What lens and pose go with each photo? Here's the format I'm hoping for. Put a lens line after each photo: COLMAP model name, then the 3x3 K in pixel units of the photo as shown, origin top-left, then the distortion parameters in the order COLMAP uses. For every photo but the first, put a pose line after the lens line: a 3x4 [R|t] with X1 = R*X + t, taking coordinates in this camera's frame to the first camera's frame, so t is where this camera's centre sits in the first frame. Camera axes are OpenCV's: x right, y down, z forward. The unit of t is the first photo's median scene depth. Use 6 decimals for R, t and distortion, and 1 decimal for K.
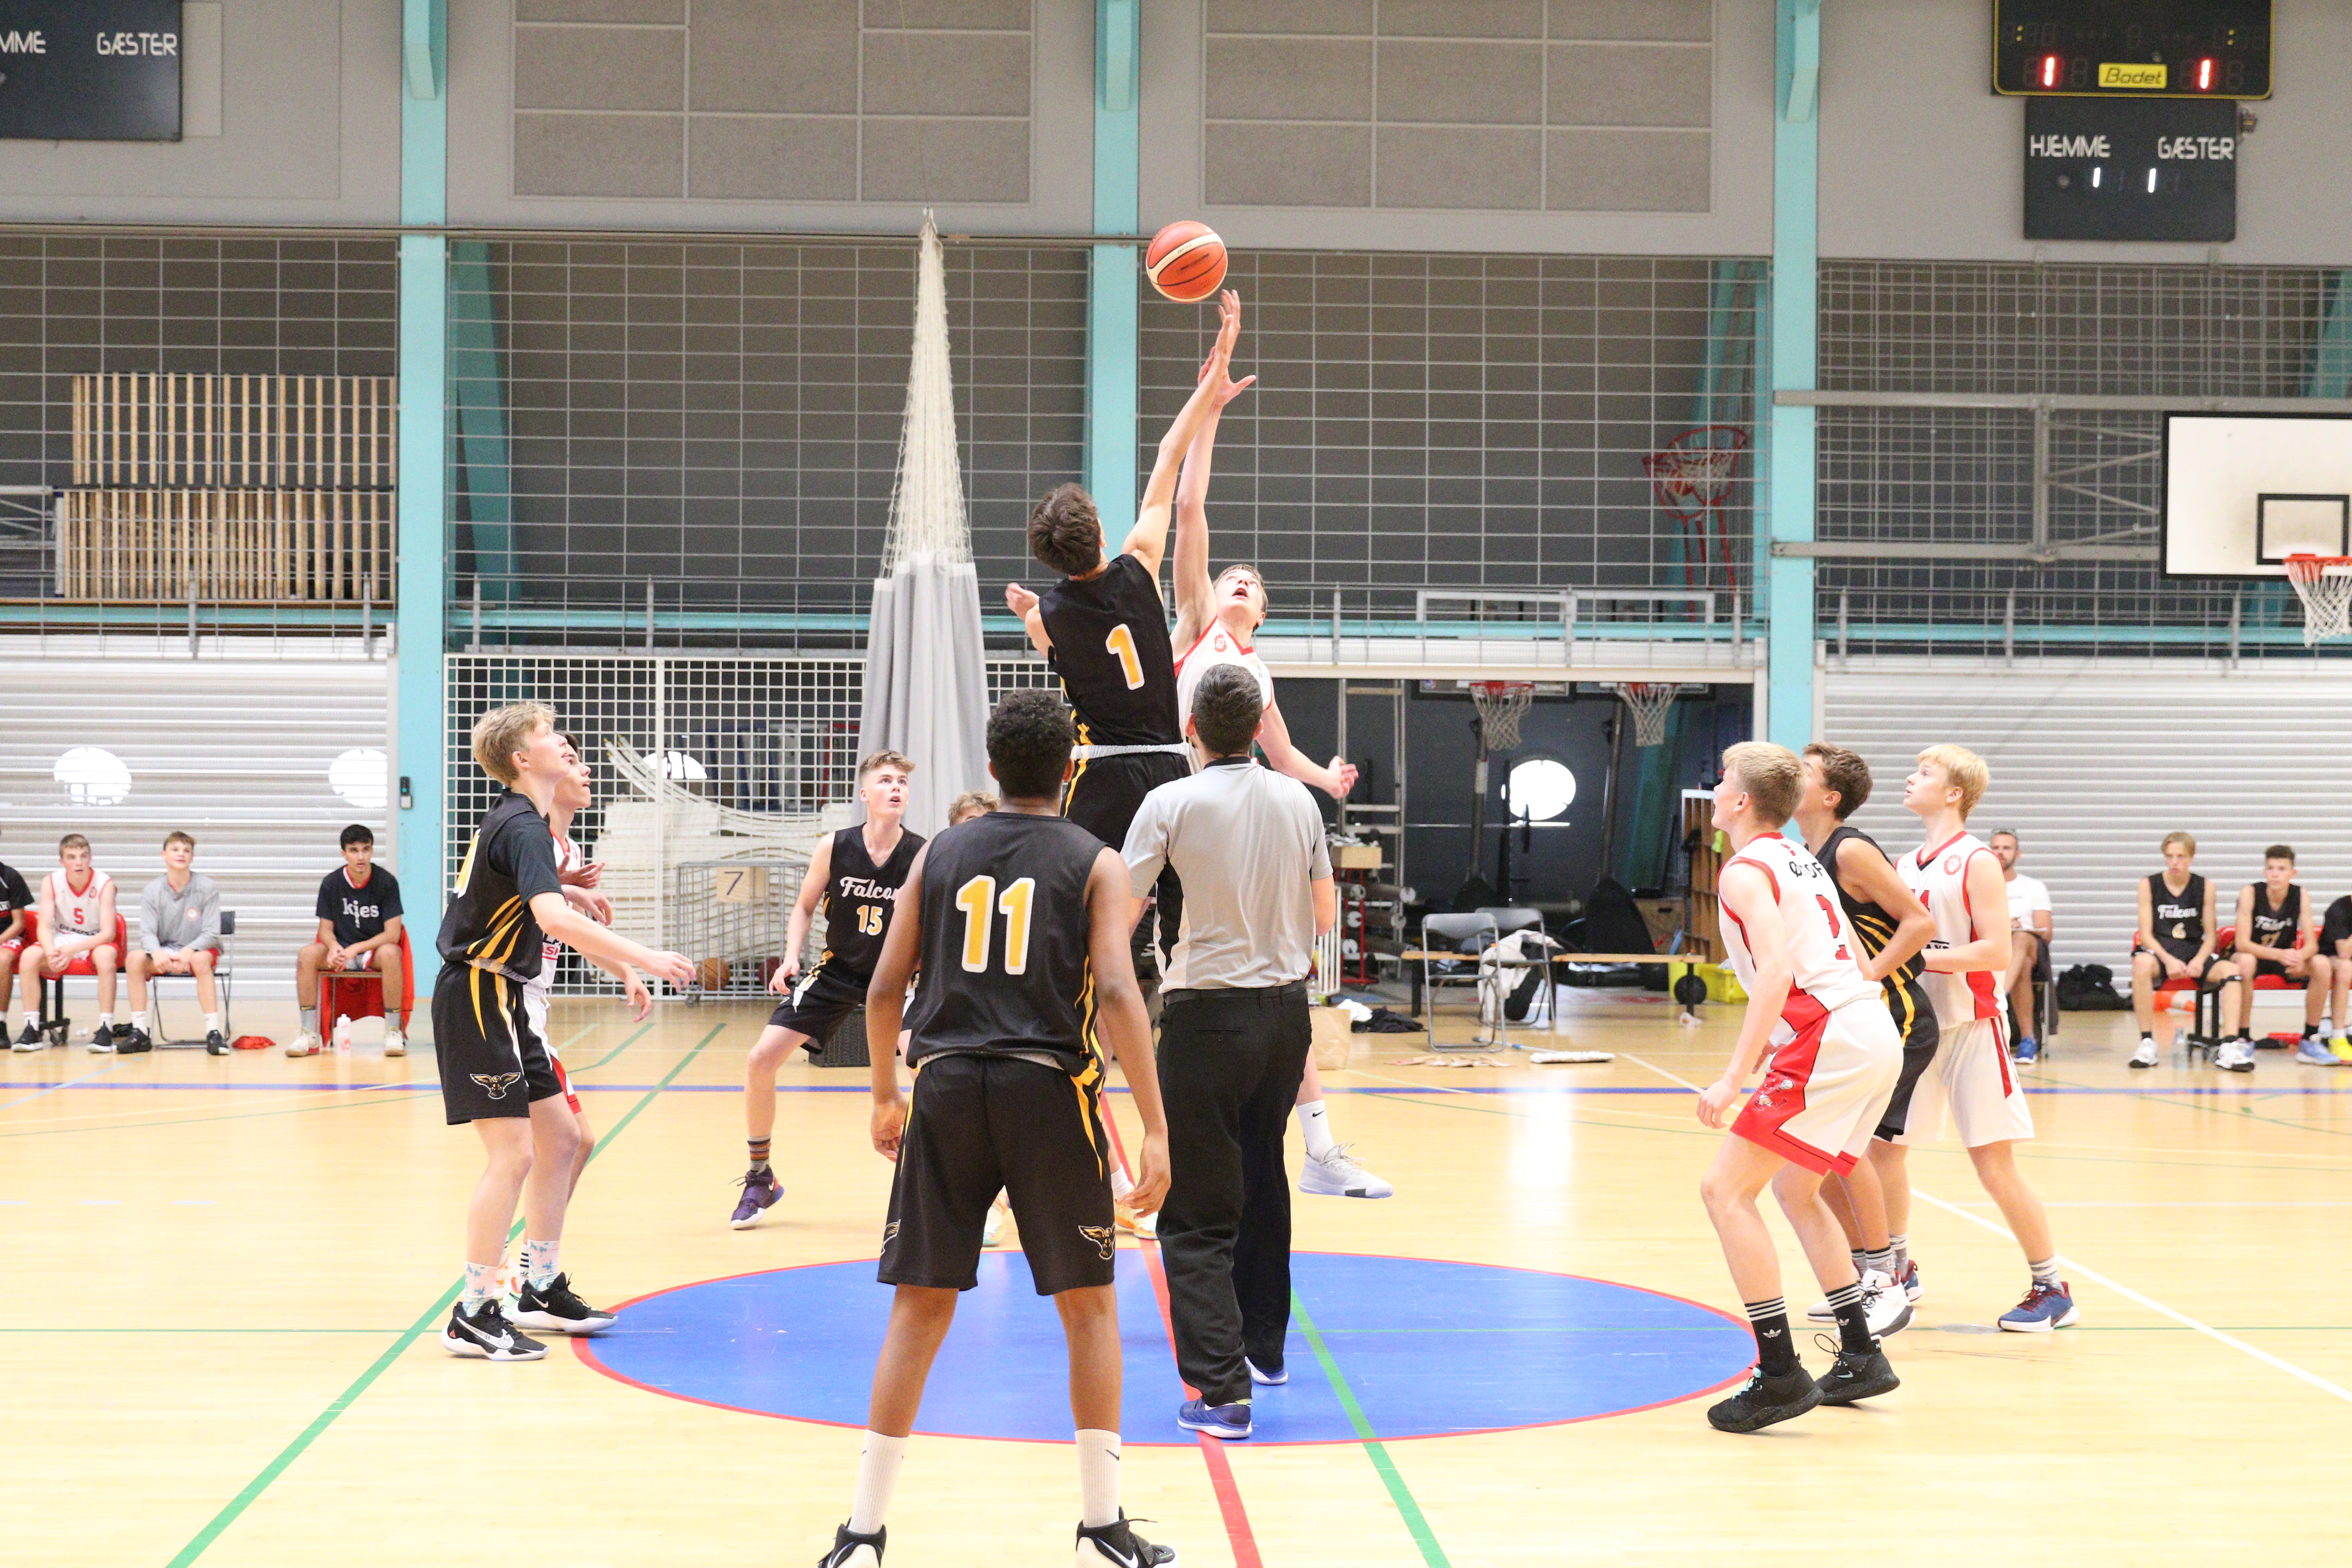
lens RADIAL K [[3566.1, 0, 1176.0], [0, 3566.1, 784.0], [0, 0, 1]] dist [-0.027975, 0.109309]
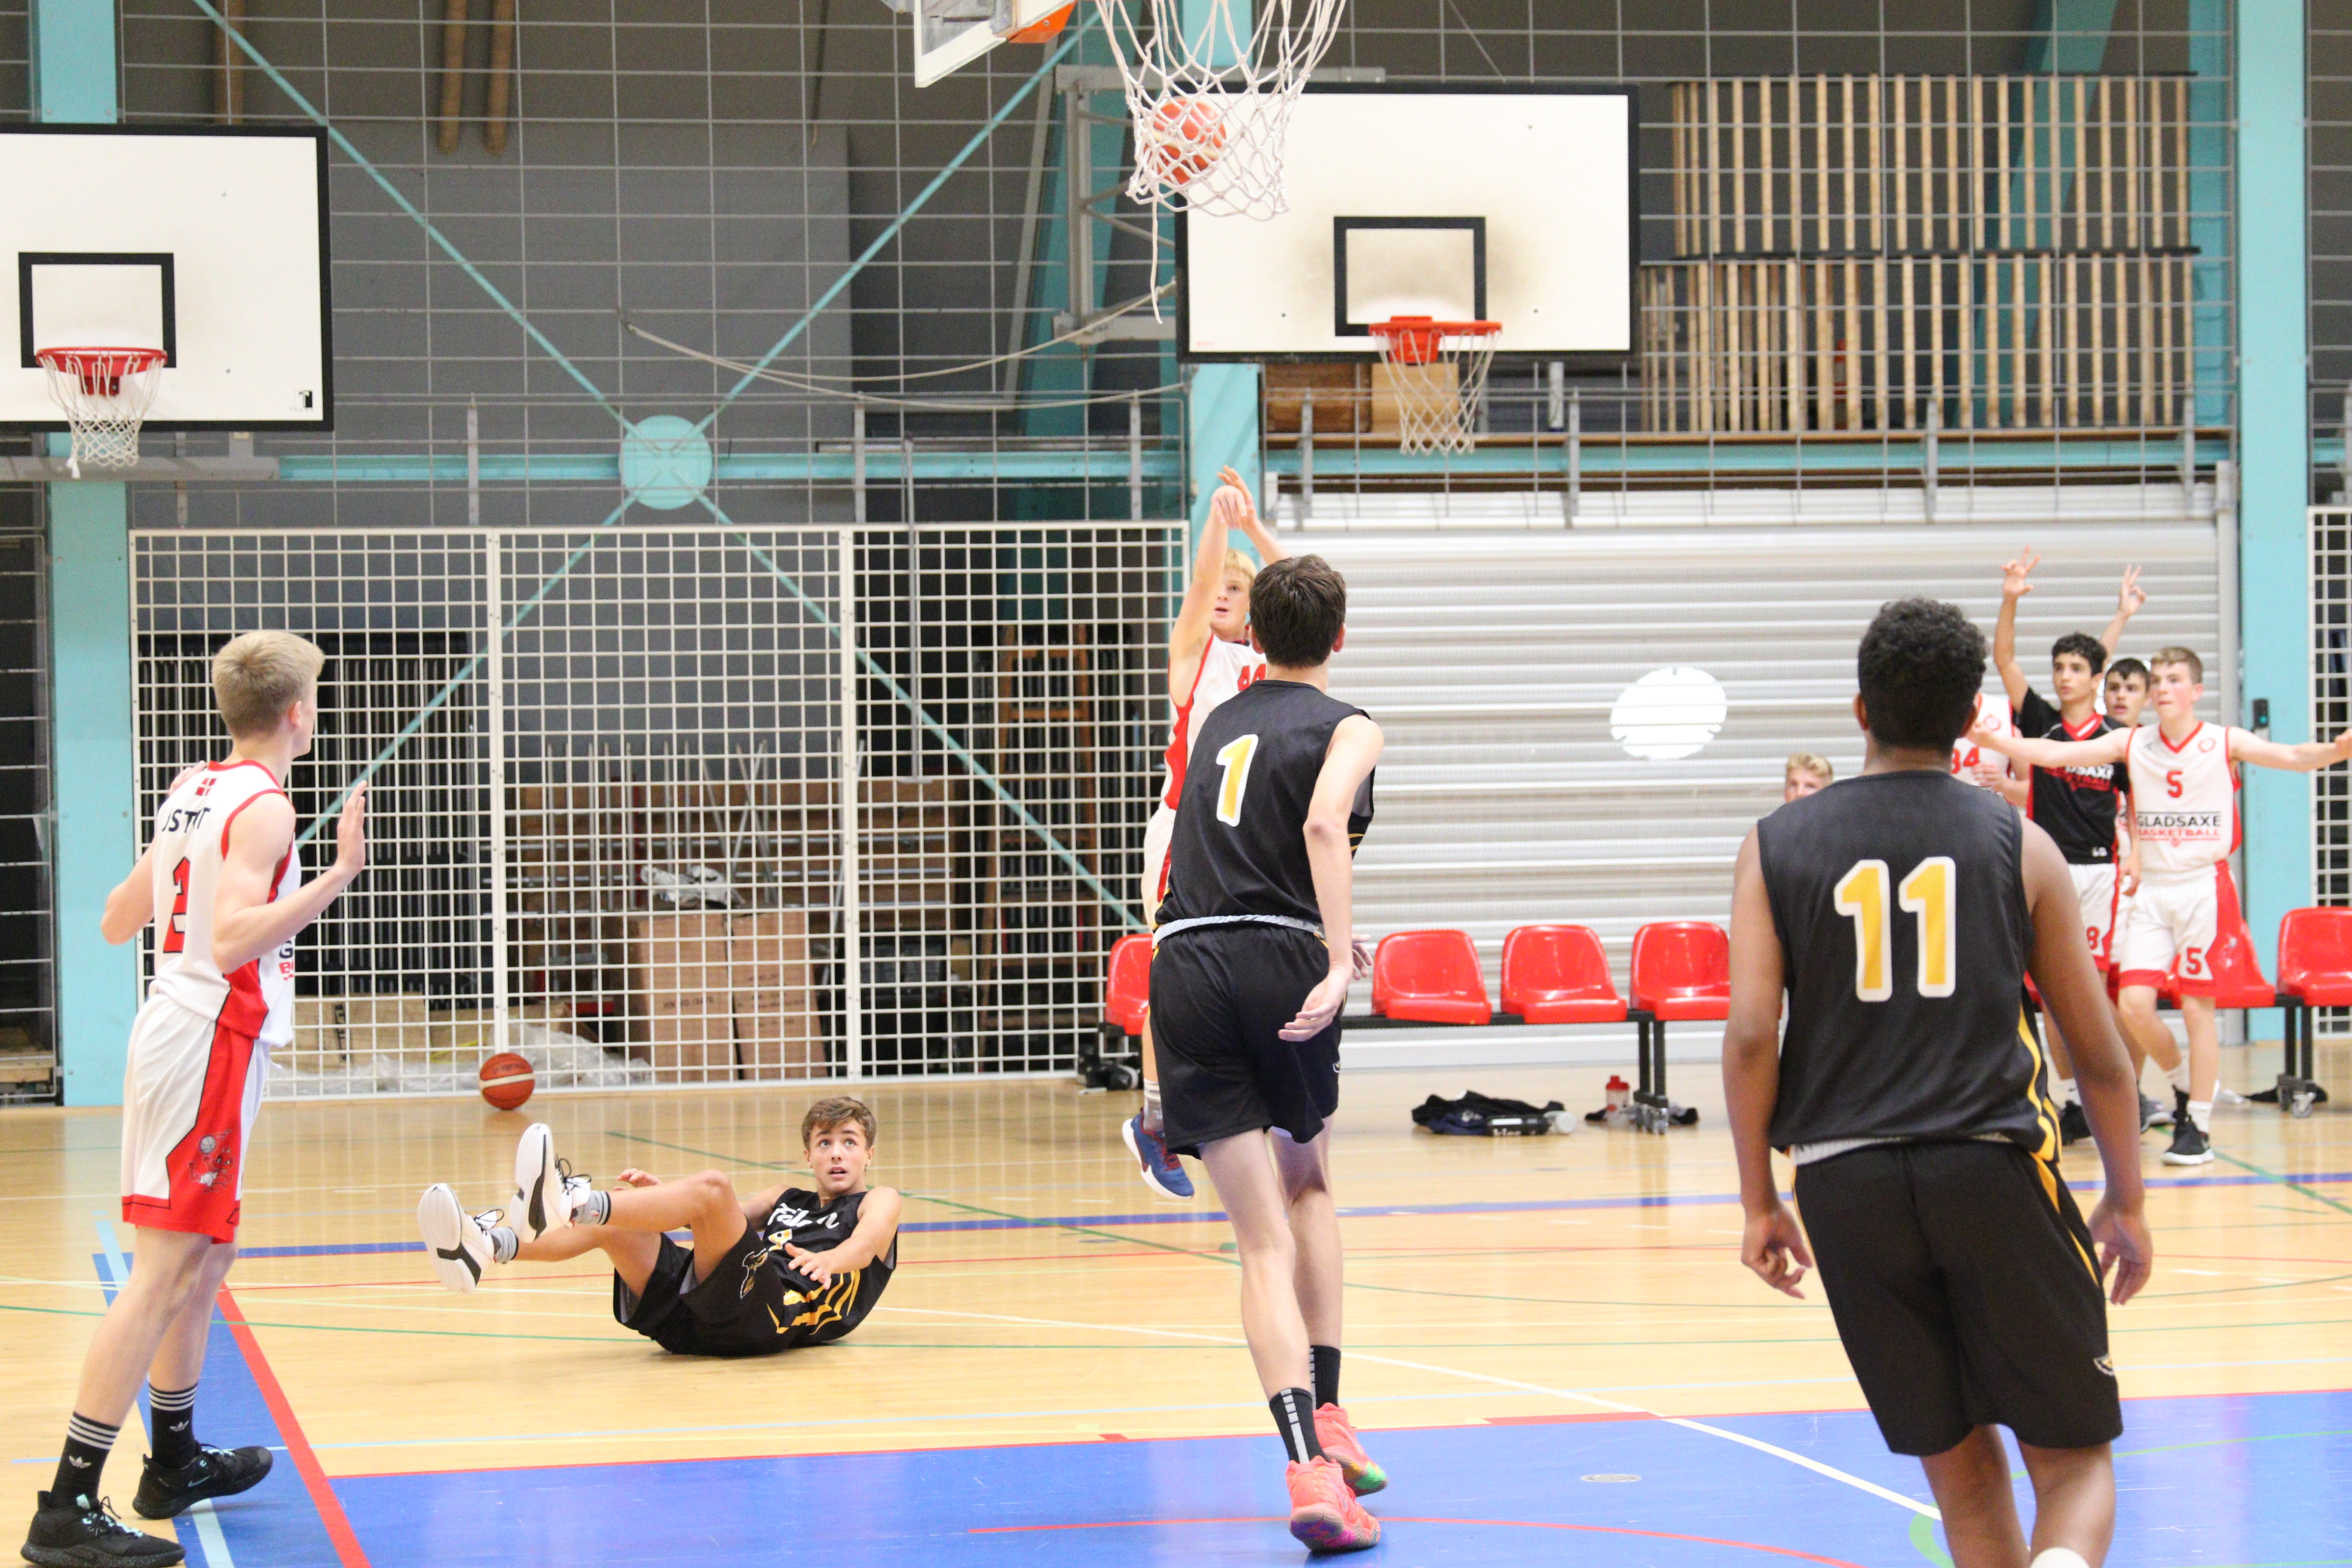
lens RADIAL K [[5907.7, 0, 1271.6], [0, 5907.7, 783.7], [0, 0, 1]] dist [0.102833, 0.539593]
pose [[0.988575, -0.026079, 0.148455, -0.502027], [0.024623, 0.999629, 0.011639, -0.003374], [-0.148703, -0.007851, 0.988851, -0.030534]]
